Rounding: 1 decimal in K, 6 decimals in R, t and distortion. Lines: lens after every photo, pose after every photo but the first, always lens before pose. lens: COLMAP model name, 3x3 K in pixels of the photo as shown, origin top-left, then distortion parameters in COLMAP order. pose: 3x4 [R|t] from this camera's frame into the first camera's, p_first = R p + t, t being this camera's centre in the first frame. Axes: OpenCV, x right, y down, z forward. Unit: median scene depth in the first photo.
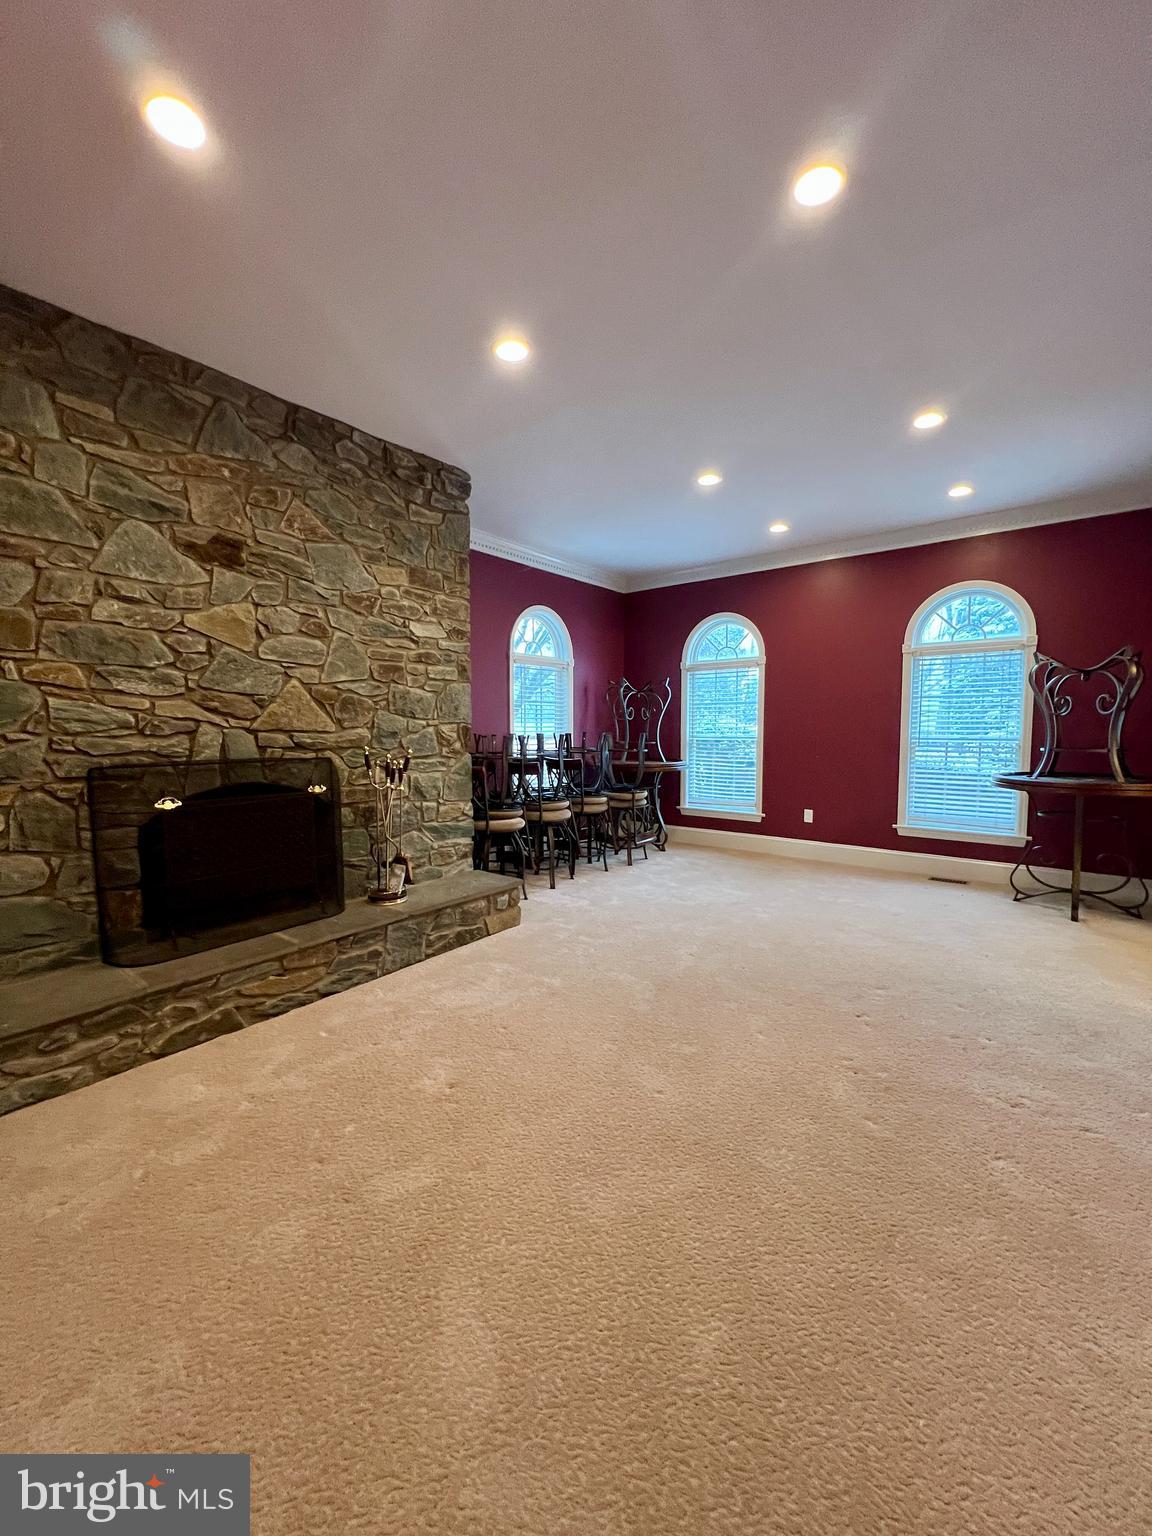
lens RADIAL K [[612.8, 0, 575.0], [0, 612.8, 767.6], [0, 0, 1]] dist [-0.004486, 0.000739]
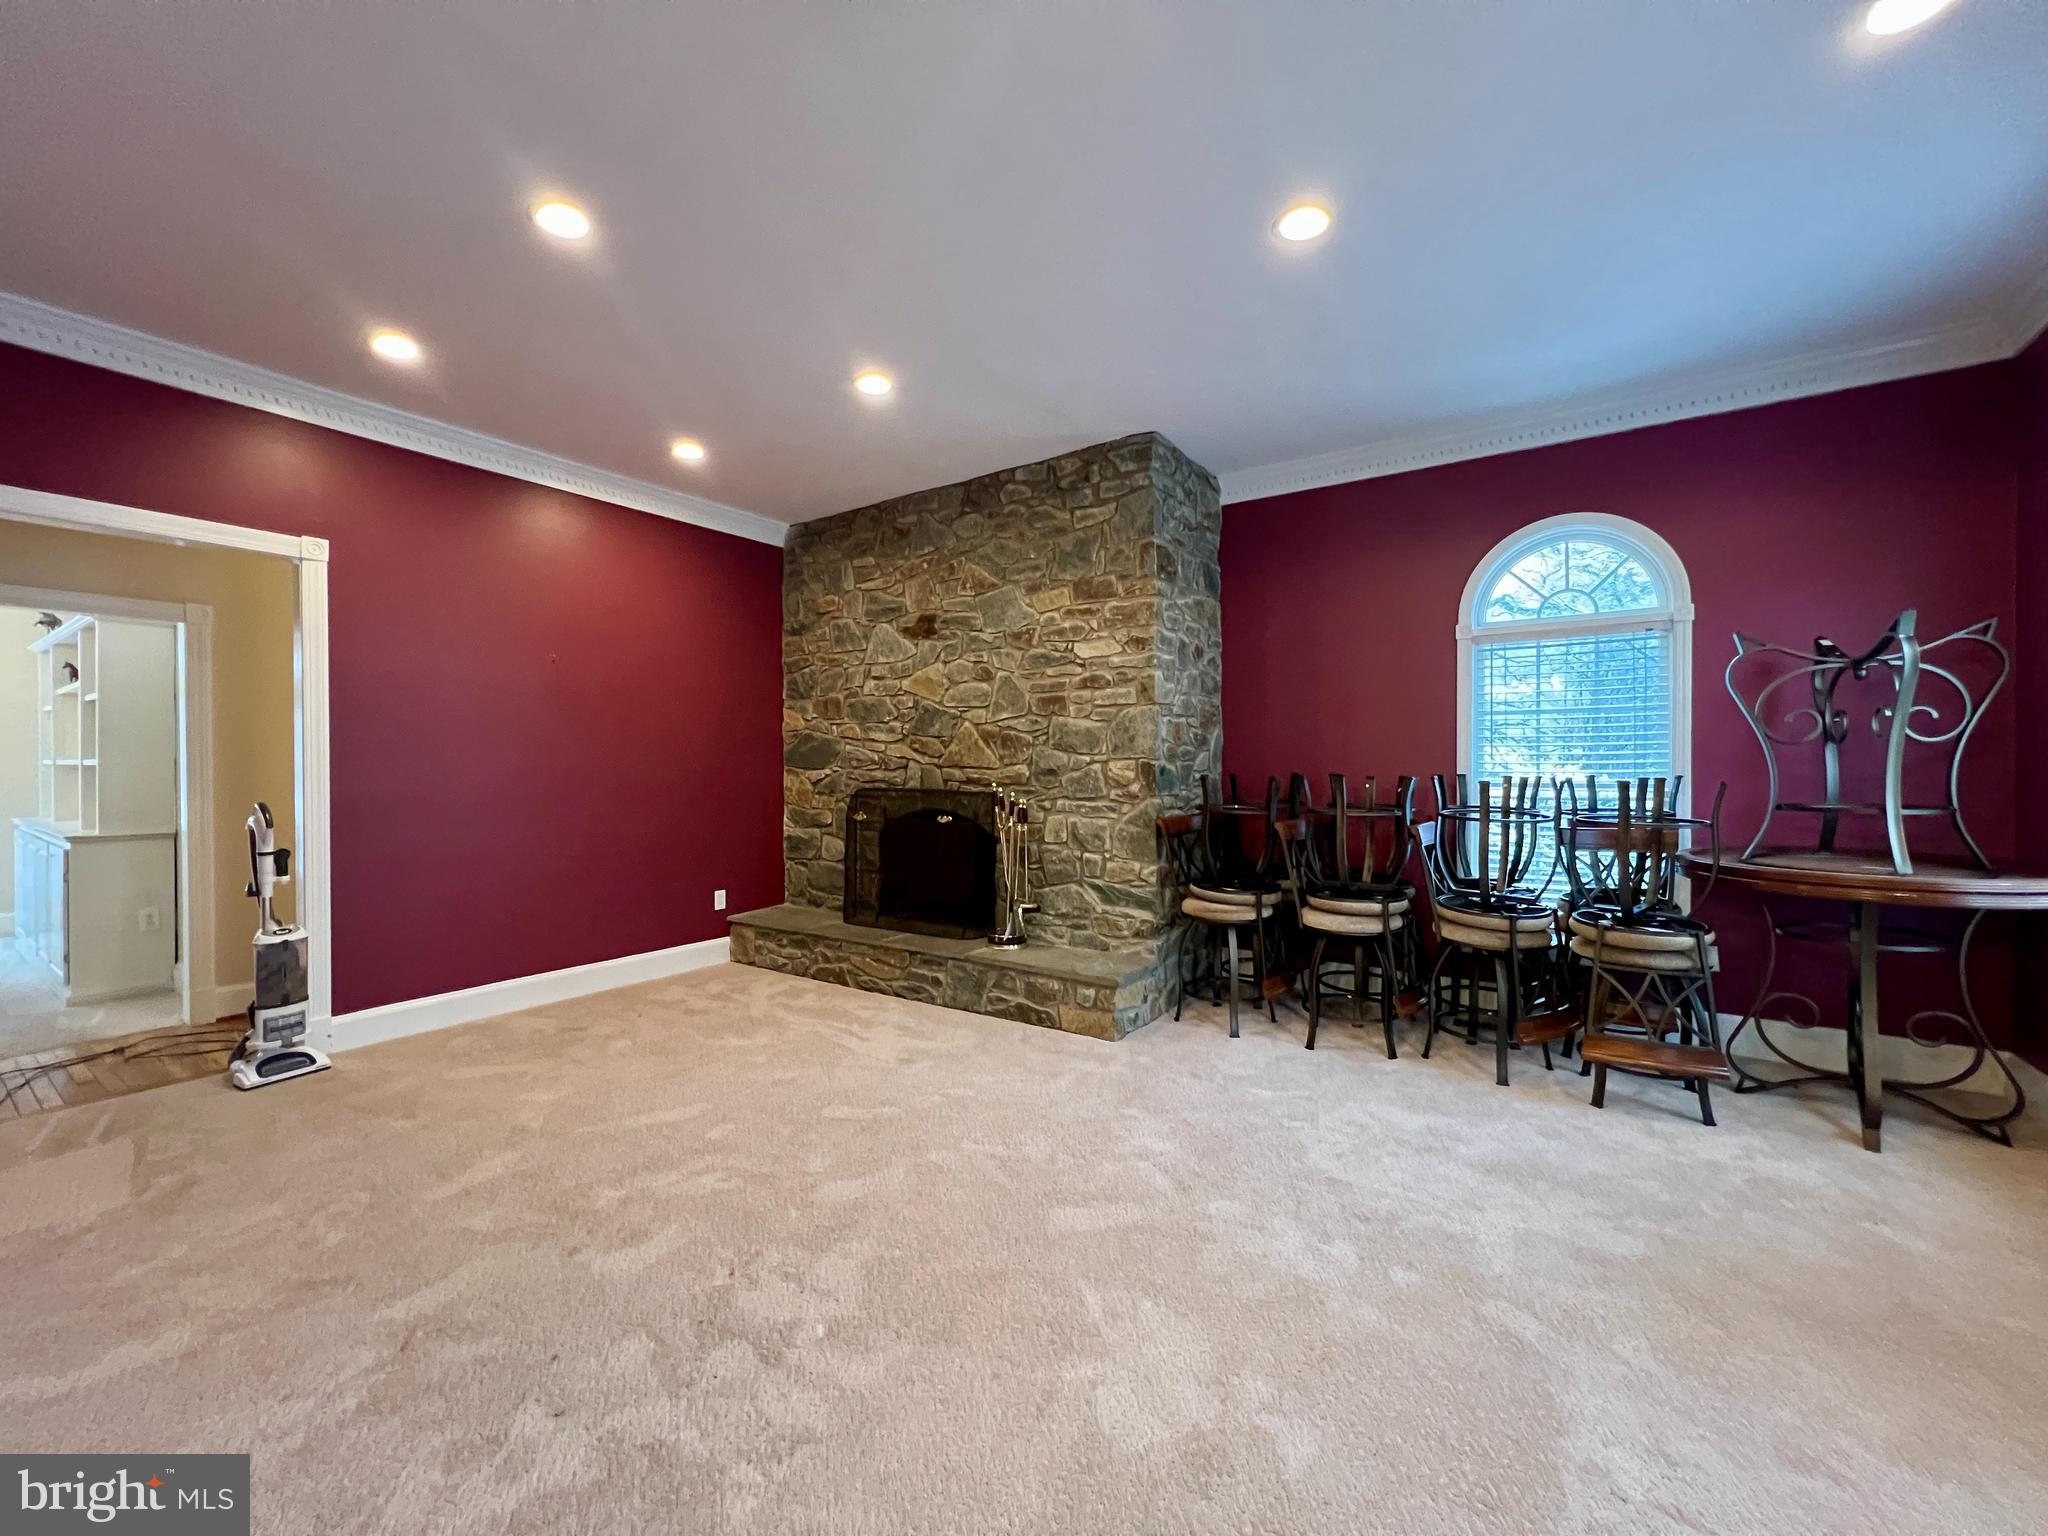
lens RADIAL K [[817.1, 0, 1024.0], [0, 817.1, 765.8], [0, 0, 1]] dist [-0.004486, 0.000739]
pose [[0.077160, 0.009706, -0.996971, 0.981956], [-0.062445, 0.998036, 0.004883, -0.071491], [0.995061, 0.061879, 0.077615, 0.933448]]
